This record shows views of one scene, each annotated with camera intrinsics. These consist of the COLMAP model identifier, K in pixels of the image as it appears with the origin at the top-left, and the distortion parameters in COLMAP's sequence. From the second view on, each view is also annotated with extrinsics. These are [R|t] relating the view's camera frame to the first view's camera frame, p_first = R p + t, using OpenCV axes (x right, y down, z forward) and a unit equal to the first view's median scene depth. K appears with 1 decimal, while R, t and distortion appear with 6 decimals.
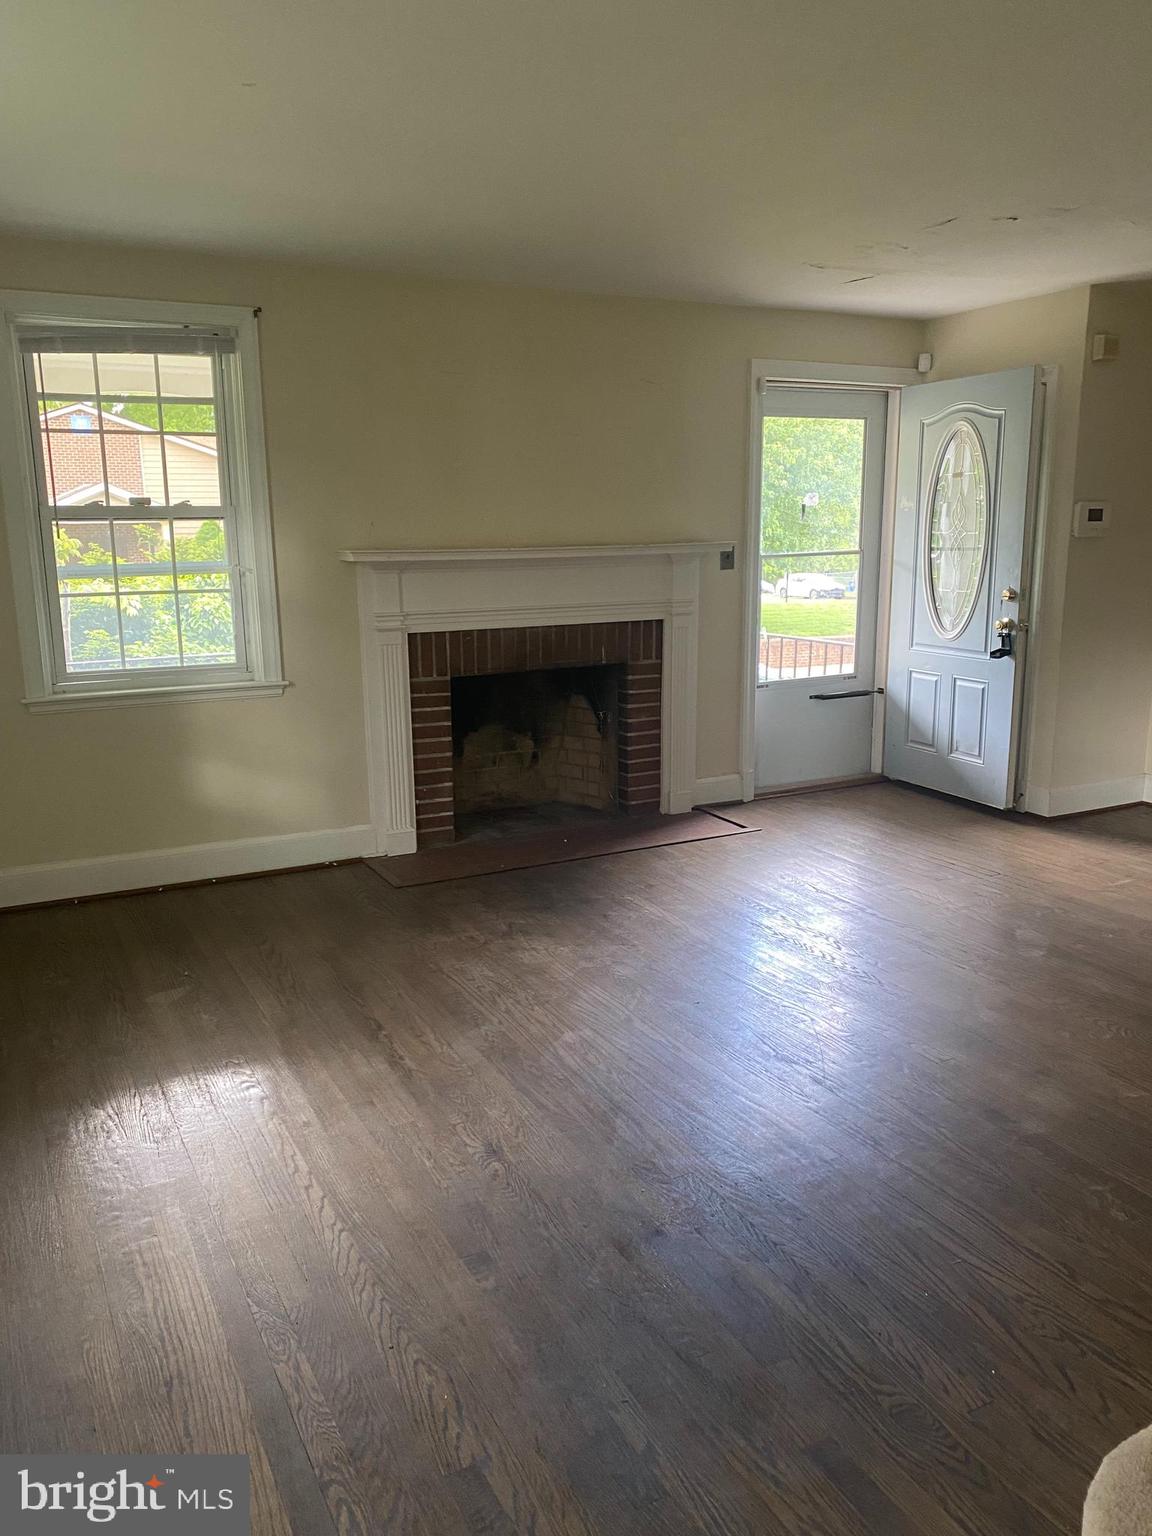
lens RADIAL K [[1180.4, 0, 579.5], [0, 1180.4, 775.6], [0, 0, 1]] dist [0.020741, 0.014366]
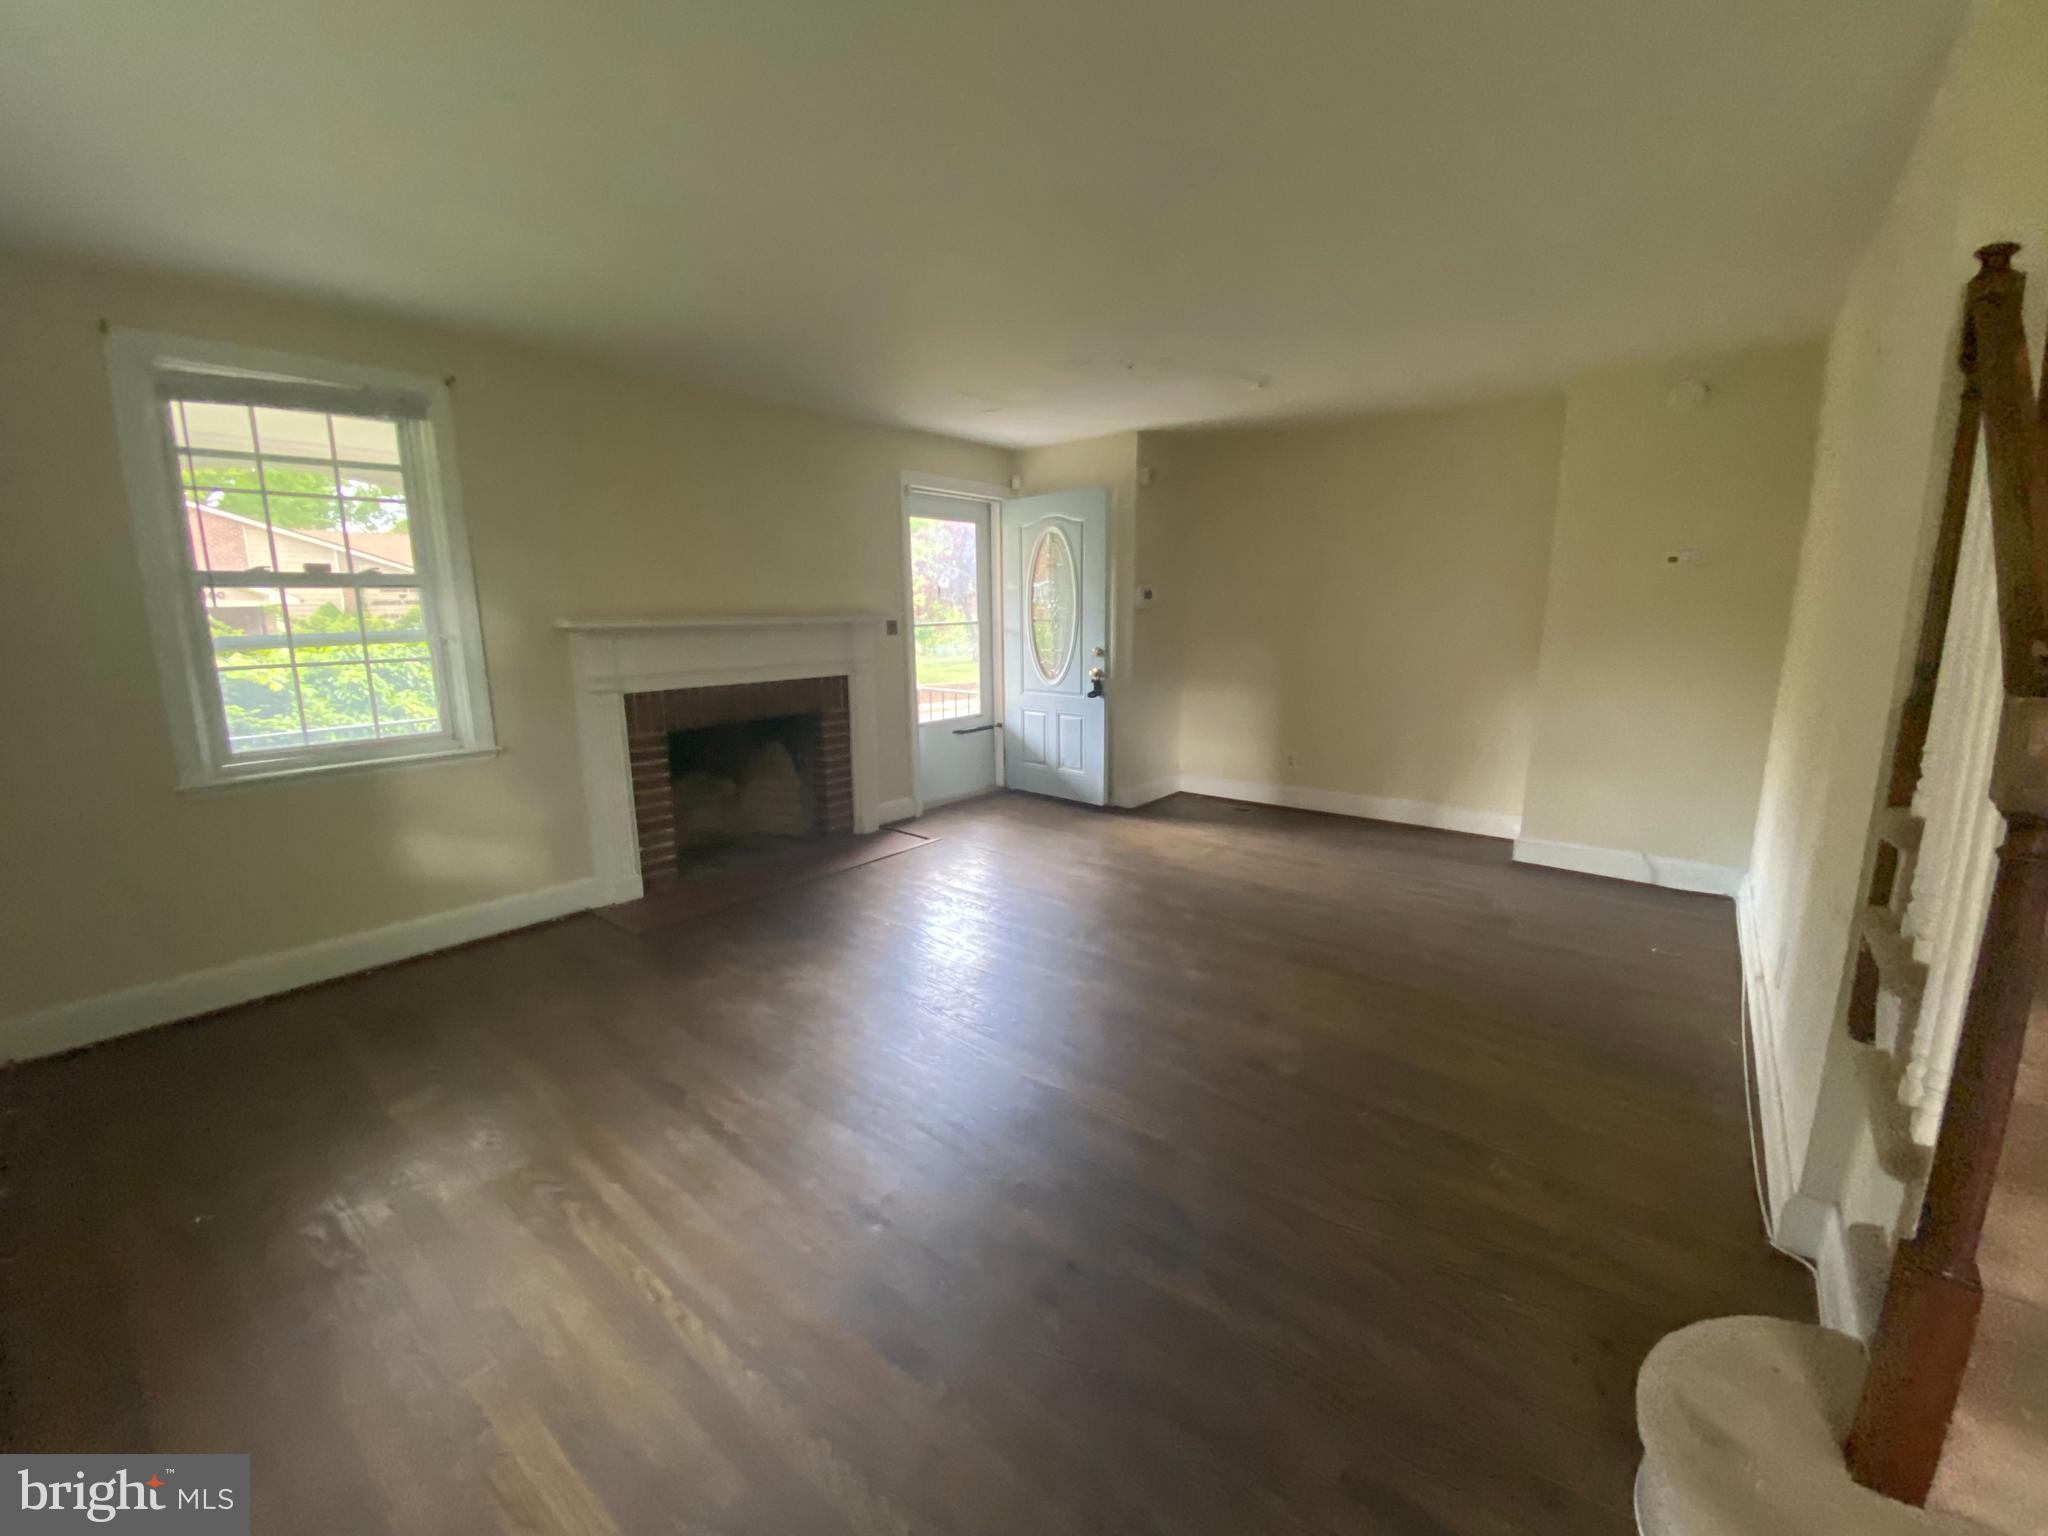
lens RADIAL K [[832.0, 0, 1038.3], [0, 832.0, 763.1], [0, 0, 1]] dist [0.002663, -0.008672]
pose [[0.917617, -0.069839, 0.391283, -0.096378], [0.079828, 0.996765, -0.009298, -0.020455], [-0.389368, 0.039767, 0.920223, 0.149880]]
